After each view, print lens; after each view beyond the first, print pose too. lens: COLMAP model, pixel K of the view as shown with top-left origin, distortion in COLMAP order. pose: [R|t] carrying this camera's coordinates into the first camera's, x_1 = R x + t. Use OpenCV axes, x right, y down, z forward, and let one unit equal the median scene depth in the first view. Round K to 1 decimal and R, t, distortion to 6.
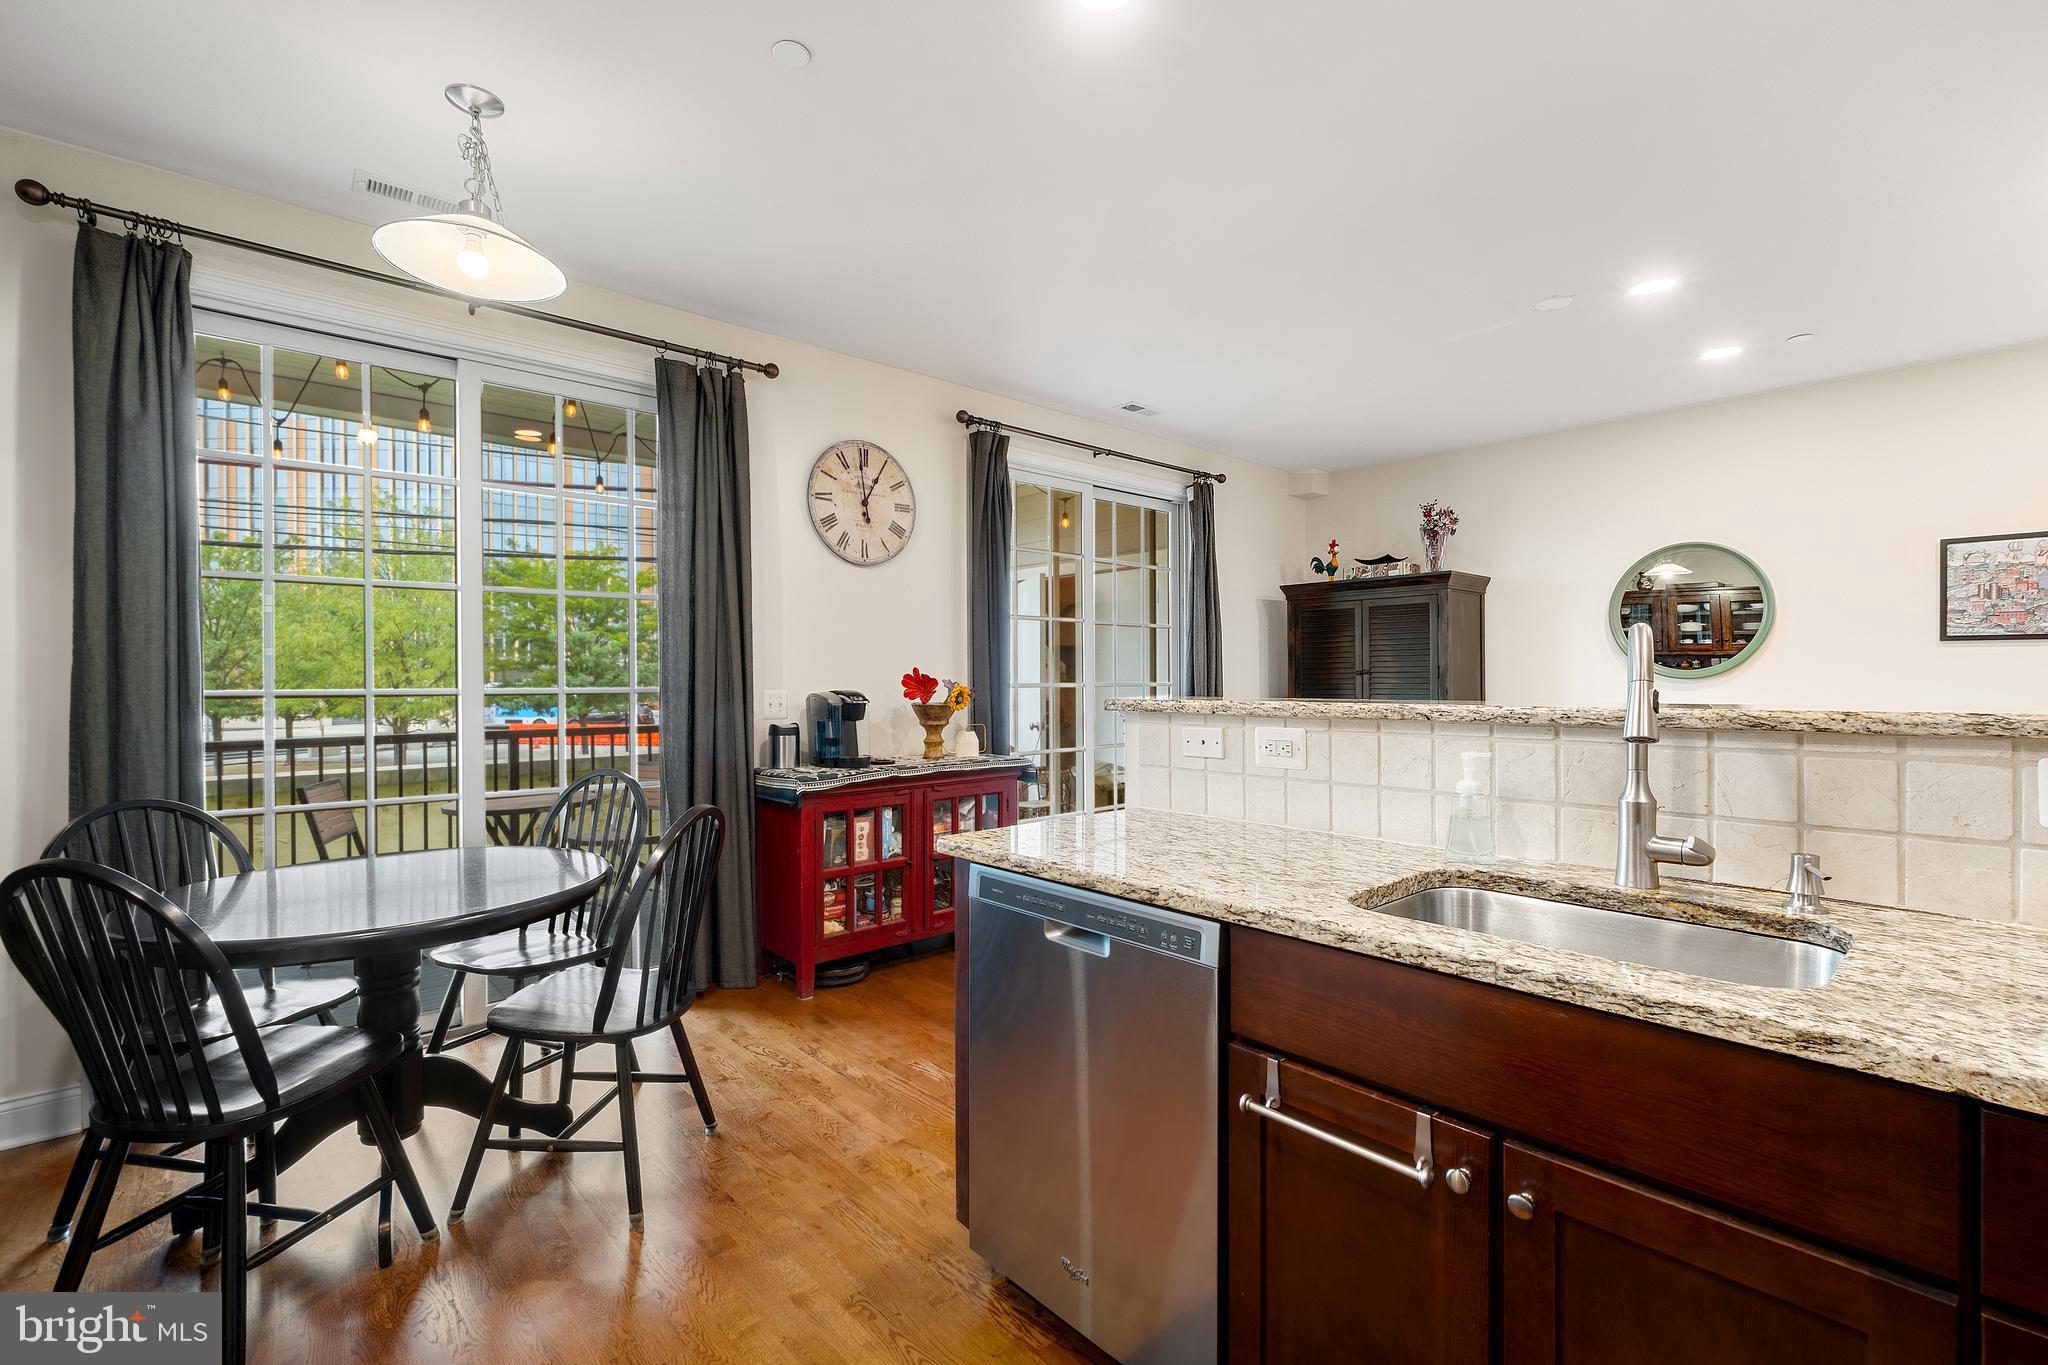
lens RADIAL K [[900.2, 0, 1024.7], [0, 900.2, 683.1], [0, 0, 1]] dist [-0.000757, -0.001592]
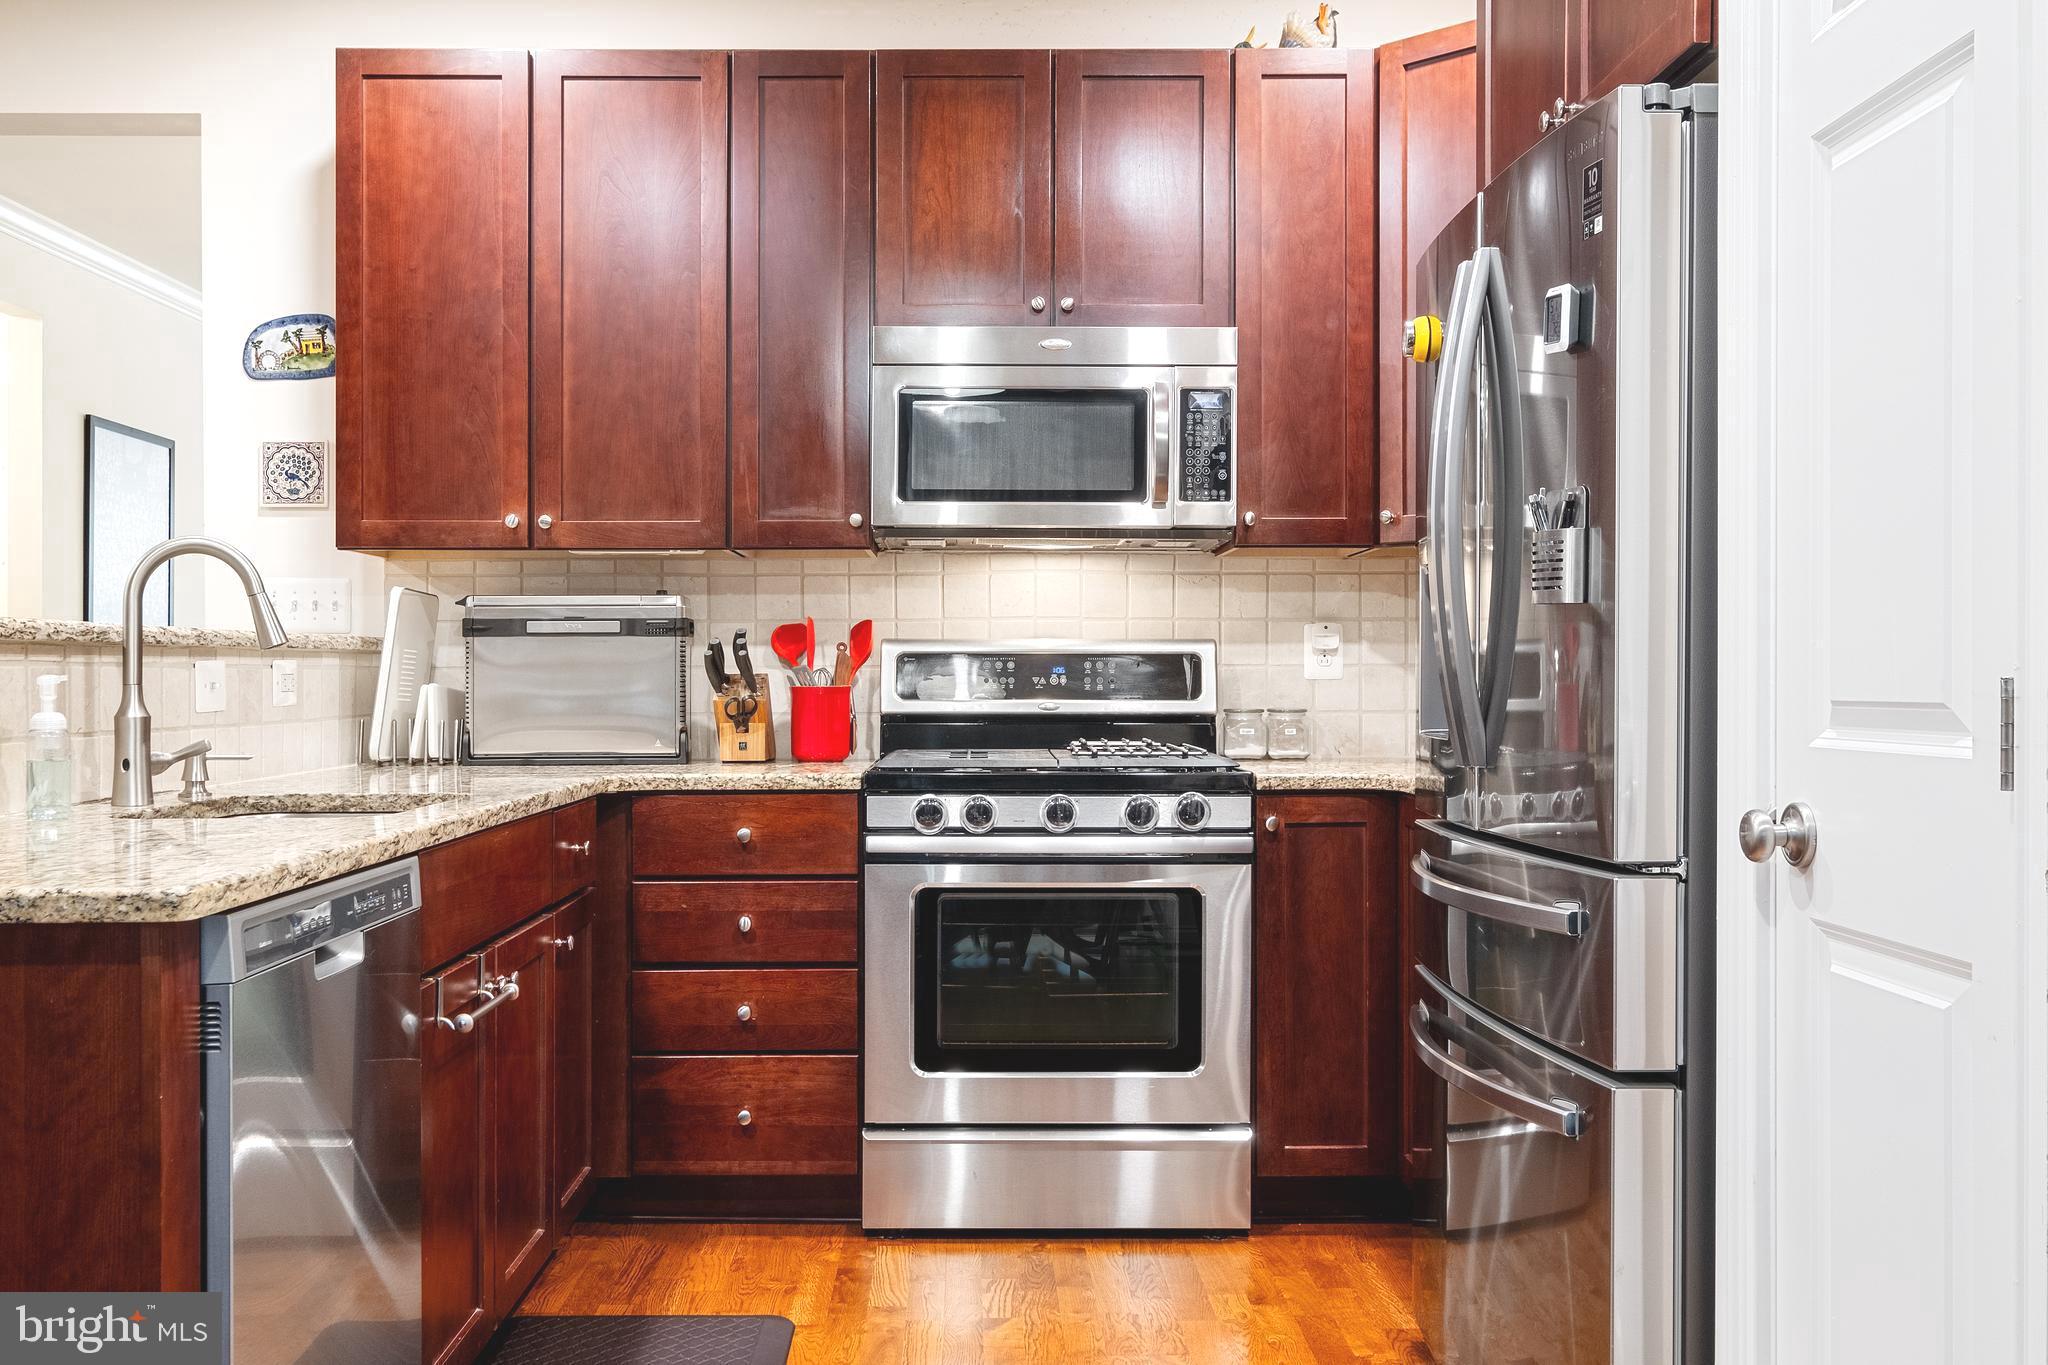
lens RADIAL K [[1819.5, 0, 965.3], [0, 1819.5, 680.2], [0, 0, 1]] dist [-0.005171, 0.016009]
pose [[-0.747029, 0.004963, 0.664773, -0.493465], [0.008775, 0.999959, 0.002395, 0.036165], [-0.664733, 0.007623, -0.747042, 0.717201]]
